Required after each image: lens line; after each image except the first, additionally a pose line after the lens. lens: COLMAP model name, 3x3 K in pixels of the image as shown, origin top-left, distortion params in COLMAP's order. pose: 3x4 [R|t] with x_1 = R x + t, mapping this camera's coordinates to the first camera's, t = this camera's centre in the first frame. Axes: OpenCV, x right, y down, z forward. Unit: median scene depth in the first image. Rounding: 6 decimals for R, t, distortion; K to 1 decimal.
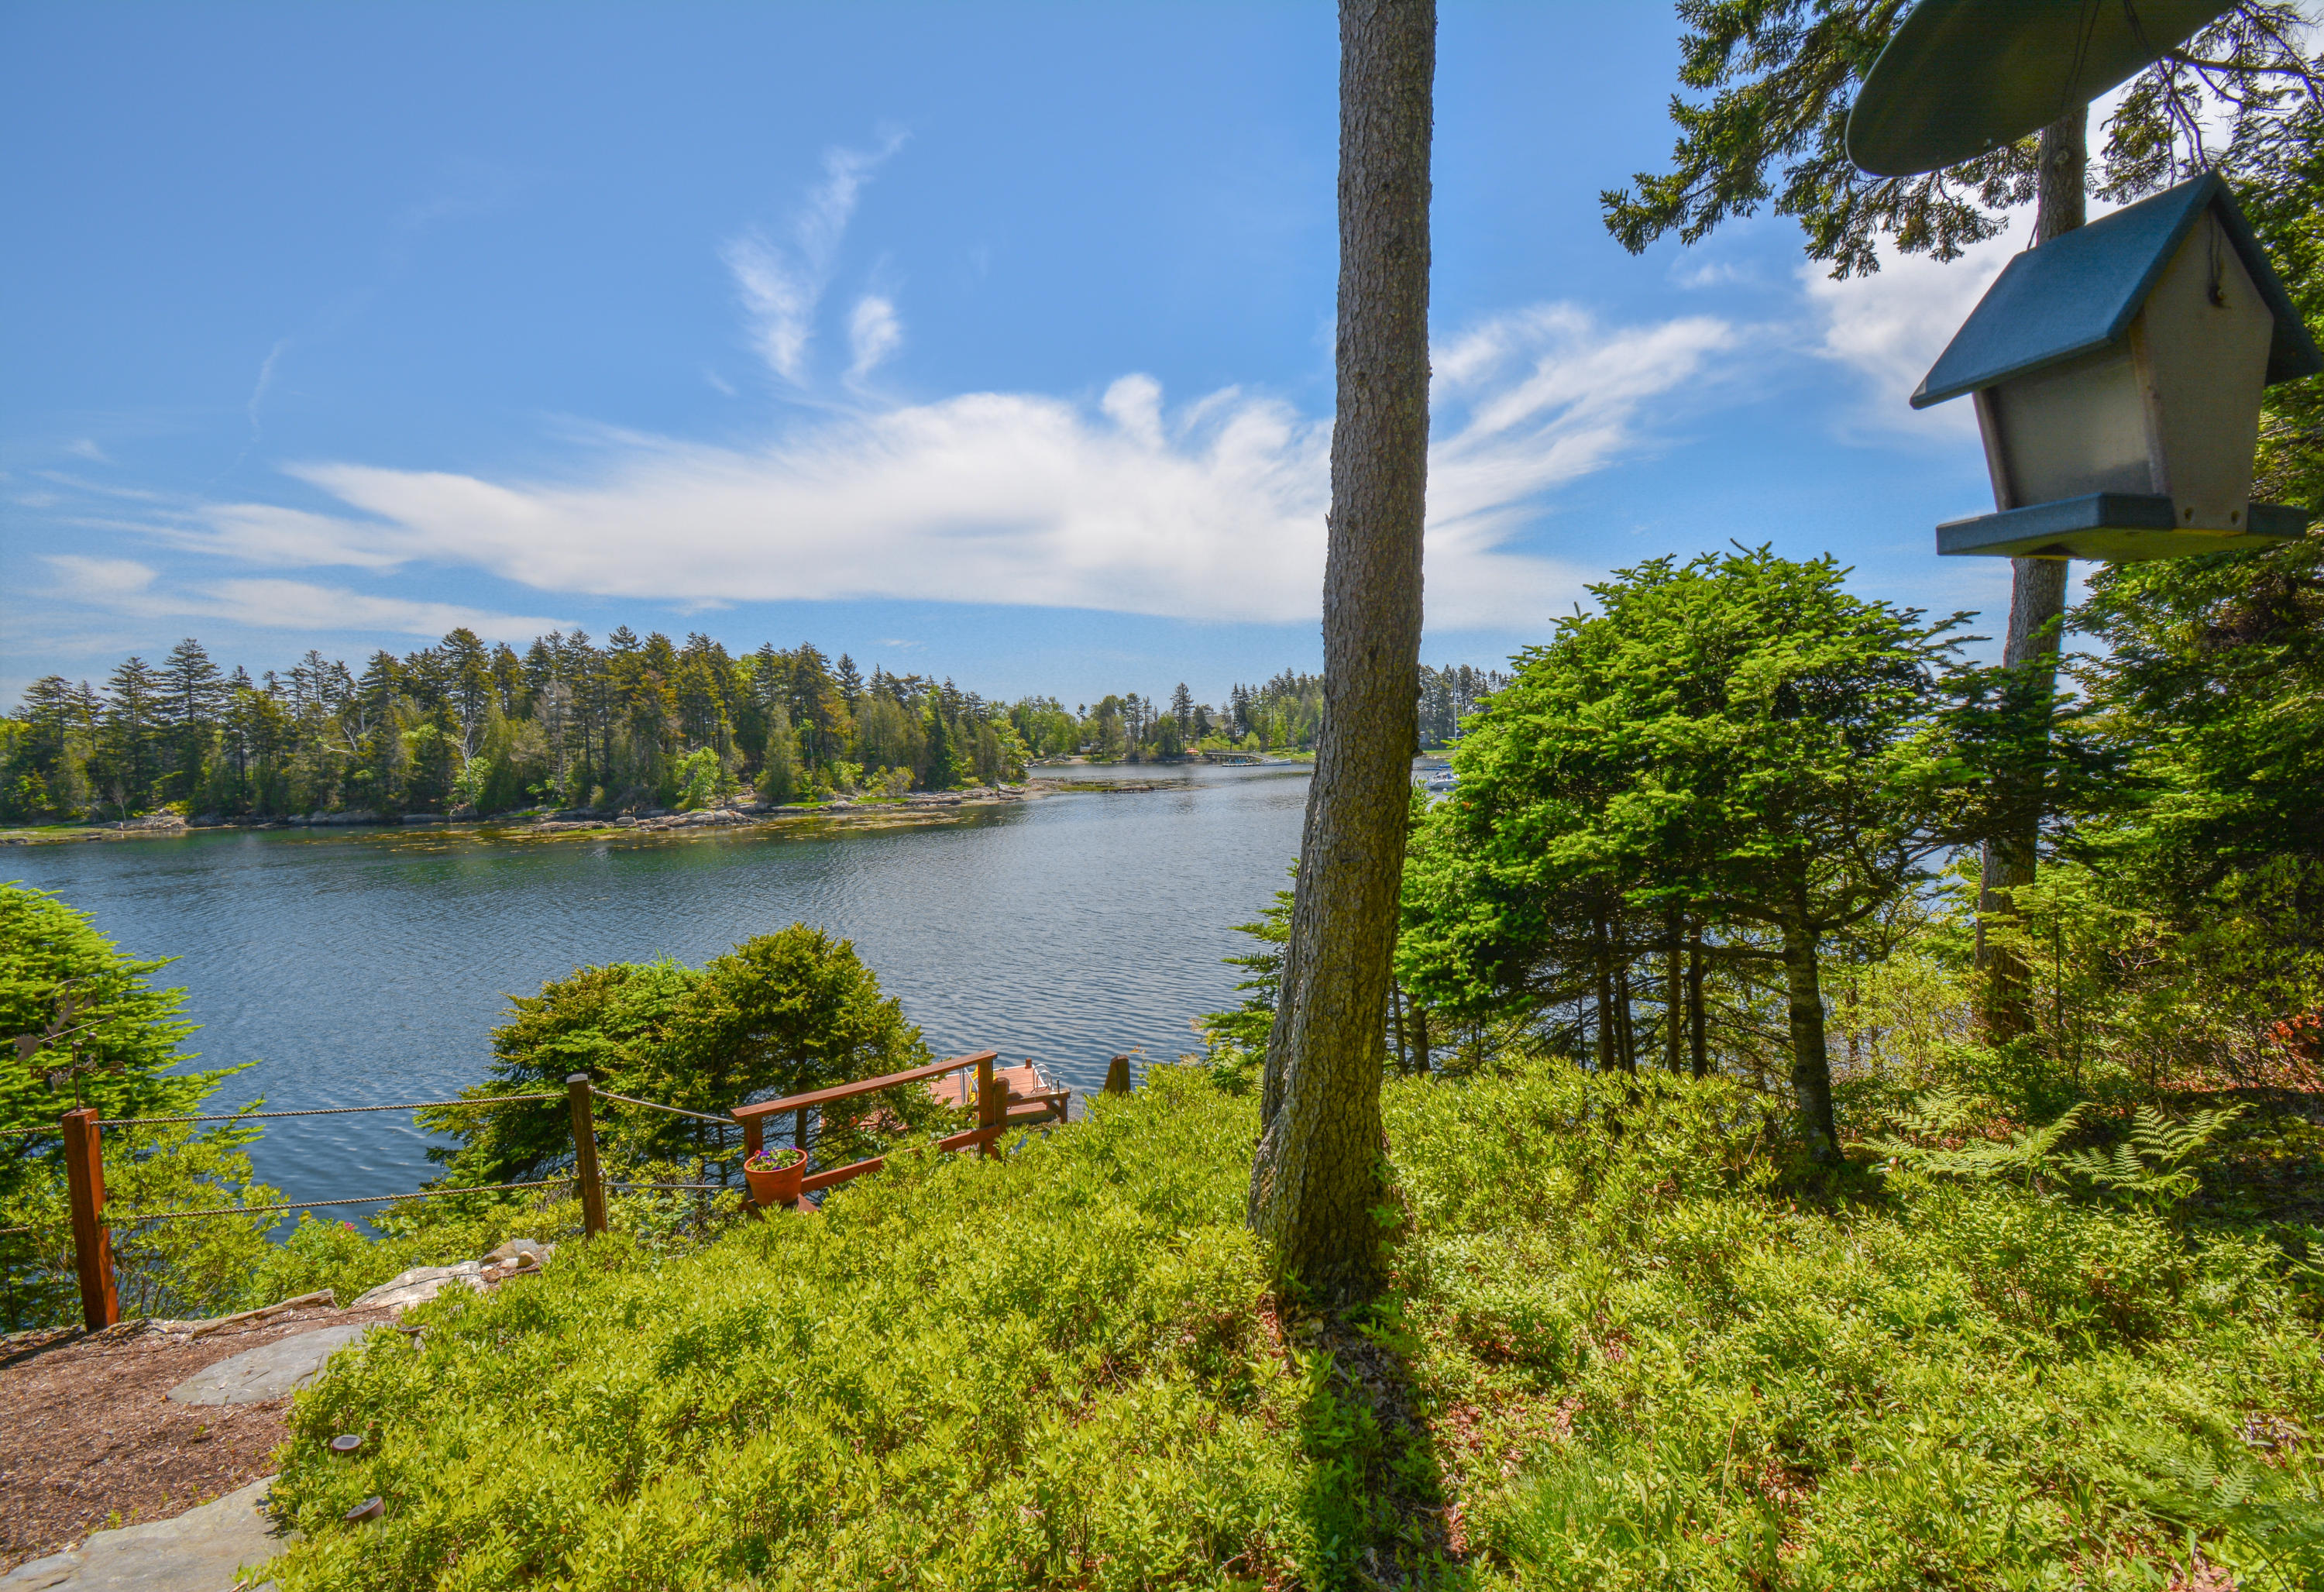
lens RADIAL K [[1054.7, 0, 1194.4], [0, 1054.7, 785.3], [0, 0, 1]] dist [0.017738, -0.026491]
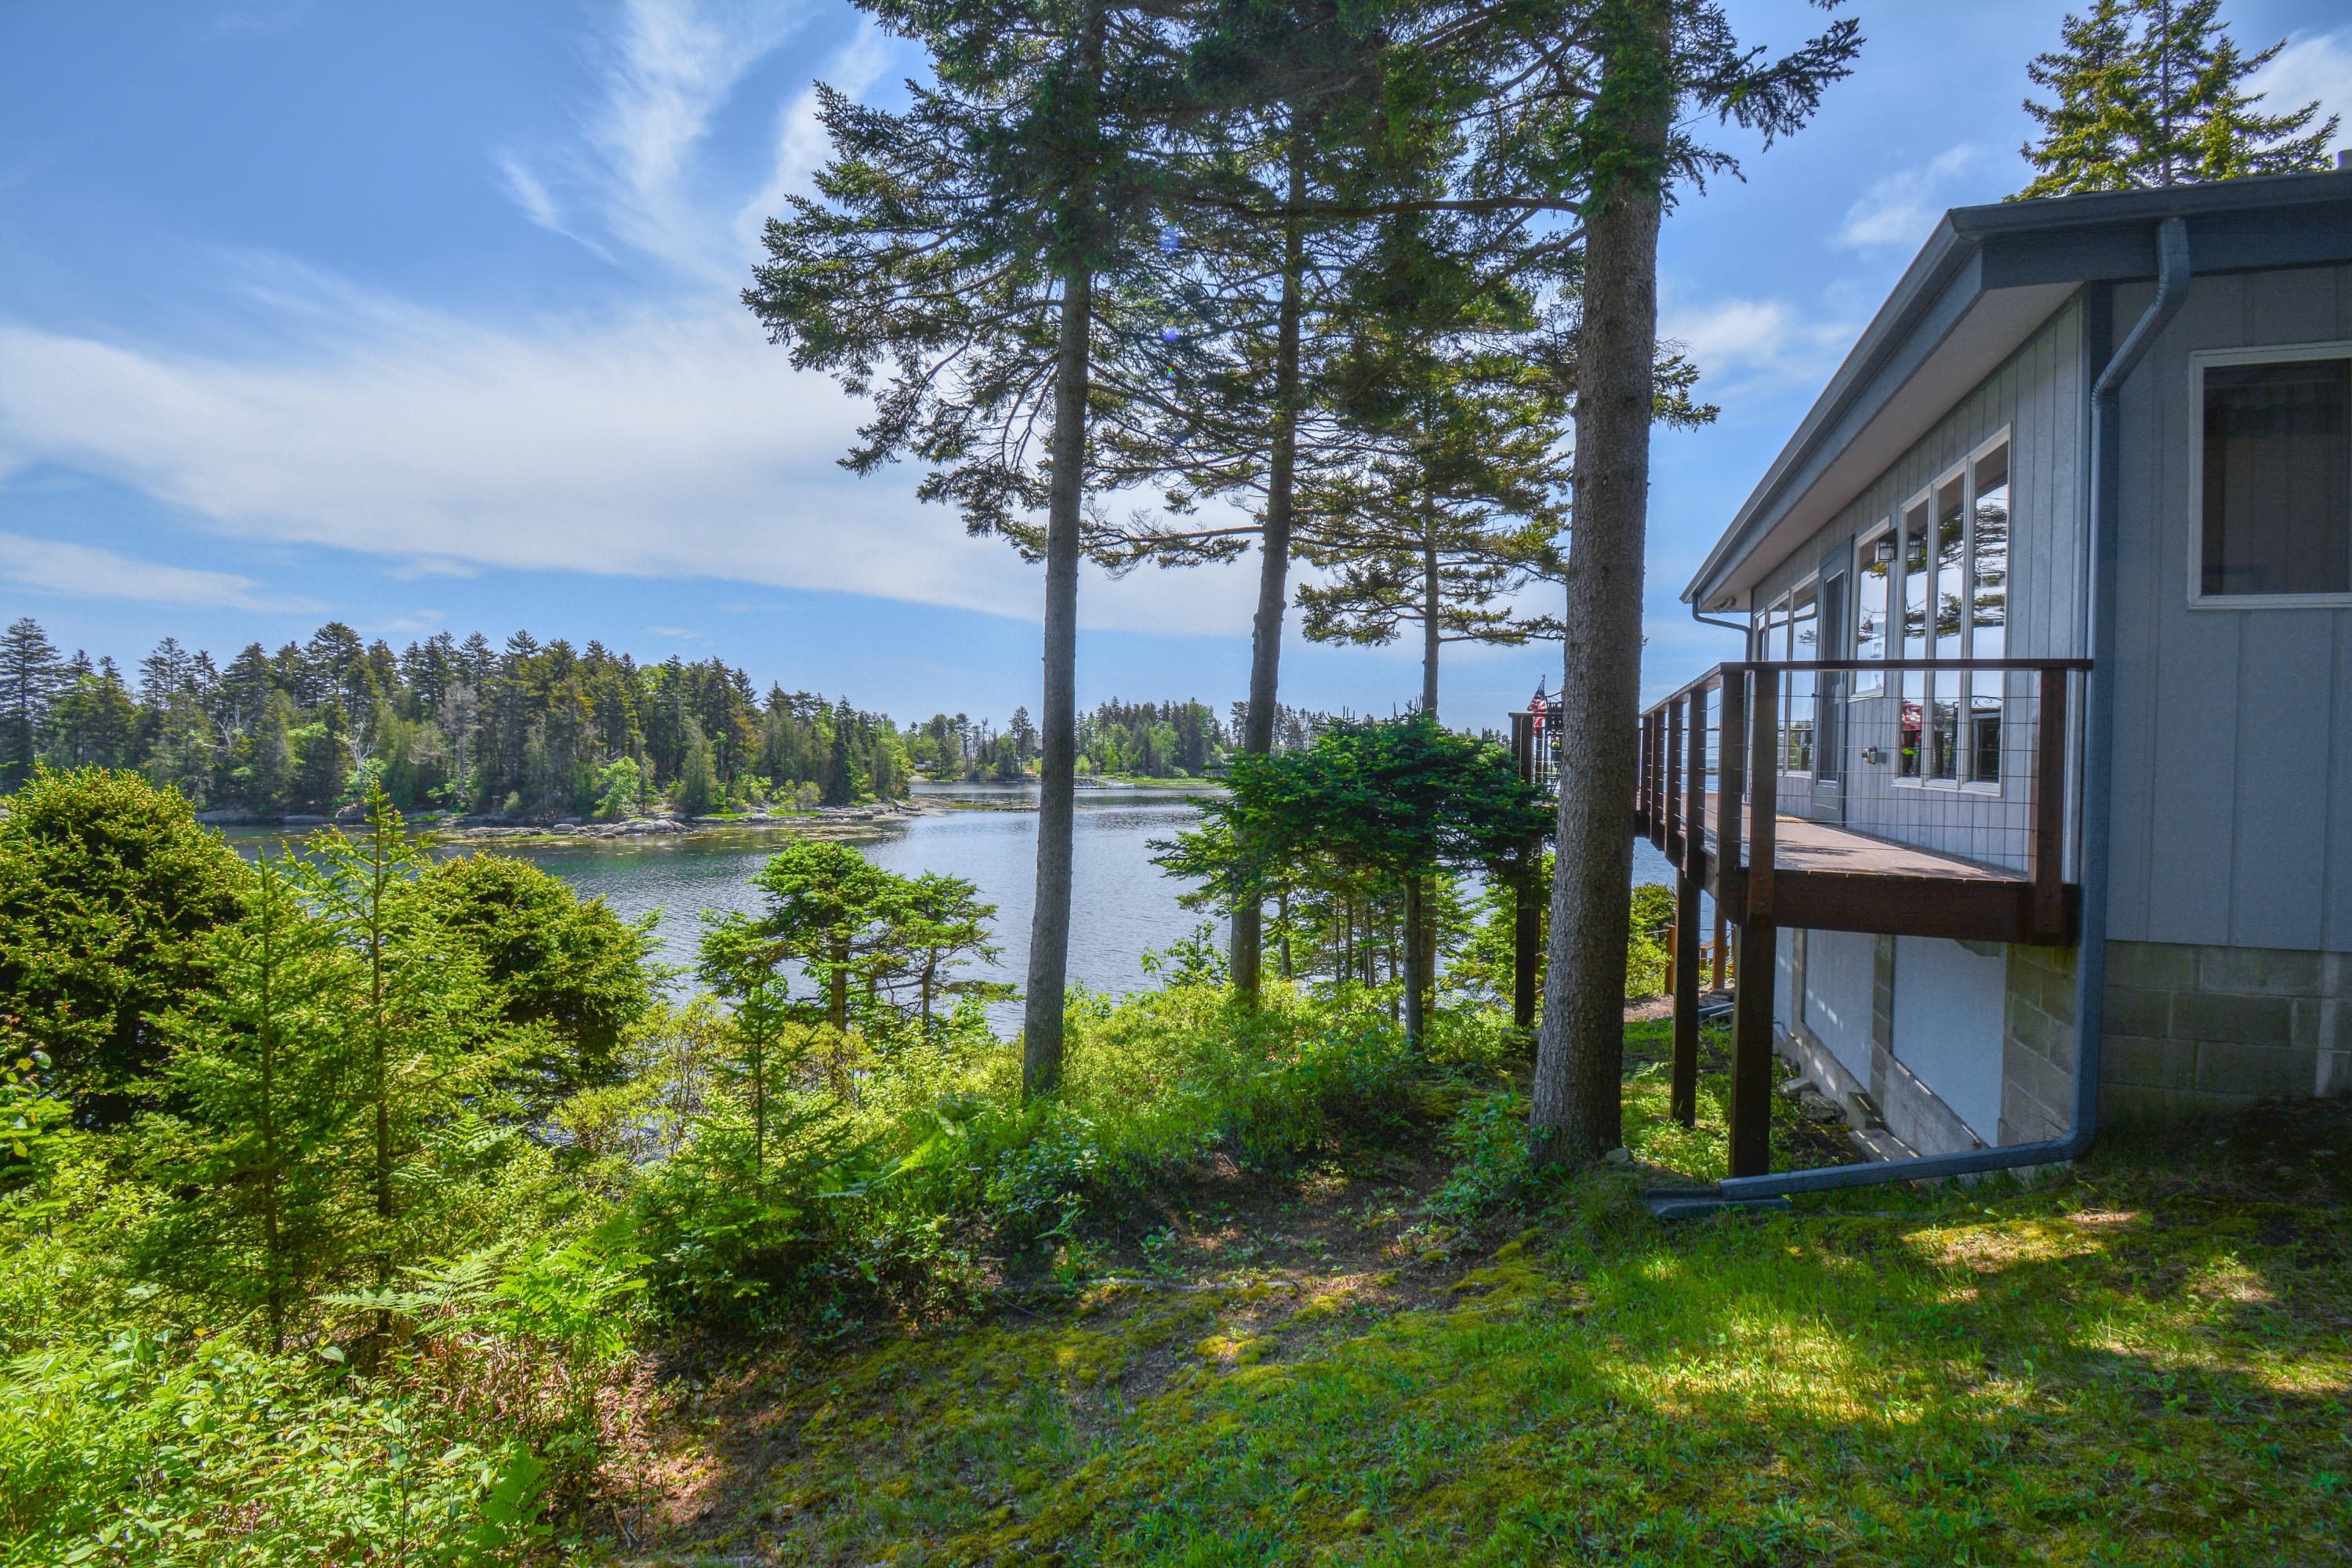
lens RADIAL K [[1042.1, 0, 1176.3], [0, 1042.1, 774.7], [0, 0, 1]] dist [0.021986, -0.028354]
pose [[0.980564, 0.034228, 0.193190, -0.137396], [-0.028332, 0.999047, -0.033199, -0.000491], [-0.194142, 0.027080, 0.980600, -0.085846]]
